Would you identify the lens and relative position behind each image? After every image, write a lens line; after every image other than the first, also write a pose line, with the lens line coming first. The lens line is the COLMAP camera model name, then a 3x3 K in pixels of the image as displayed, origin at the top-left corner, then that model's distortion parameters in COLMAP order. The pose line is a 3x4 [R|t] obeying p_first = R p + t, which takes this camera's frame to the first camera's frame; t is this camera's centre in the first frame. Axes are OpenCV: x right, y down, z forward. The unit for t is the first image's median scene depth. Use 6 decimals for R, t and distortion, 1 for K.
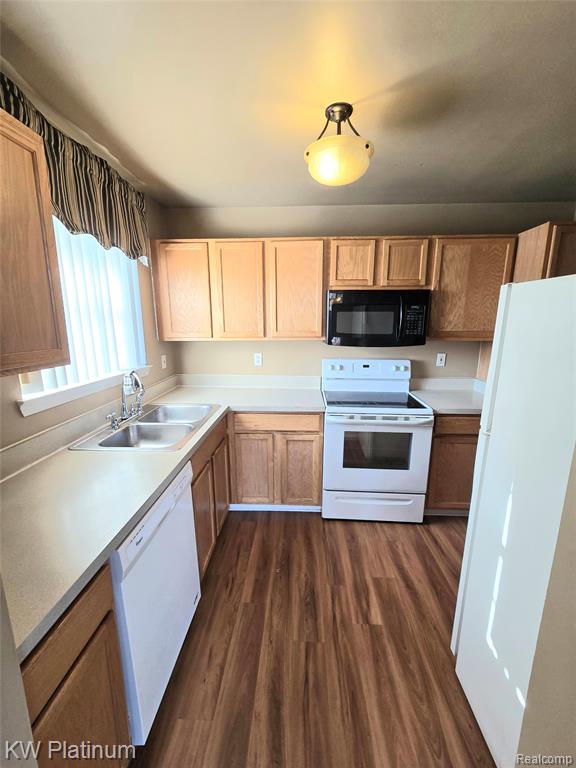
lens RADIAL K [[315.1, 0, 285.6], [0, 315.1, 386.8], [0, 0, 1]] dist [0.000241, 0.000650]
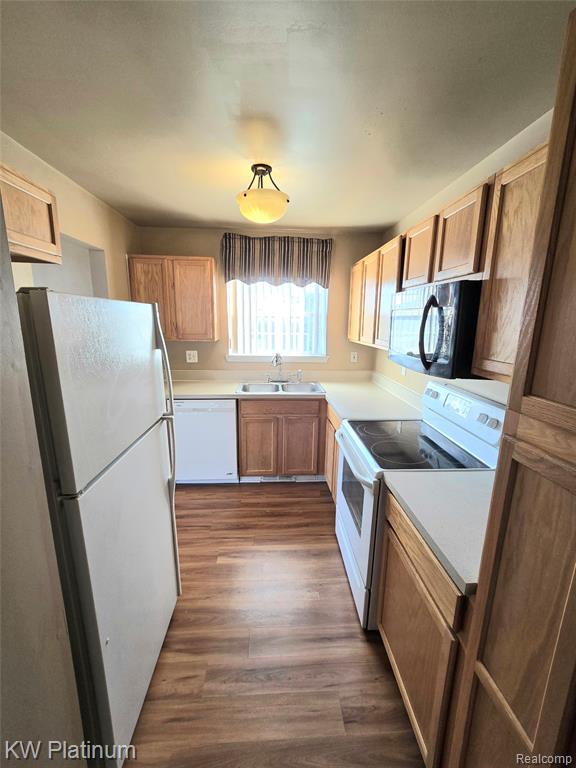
lens RADIAL K [[315.1, 0, 289.1], [0, 315.1, 380.7], [0, 0, 1]] dist [0.000241, 0.000650]
pose [[0.112835, 0.196084, -0.974074, 1.204442], [-0.225960, 0.959712, 0.167018, -0.196626], [0.967580, 0.201257, 0.152596, 0.788350]]
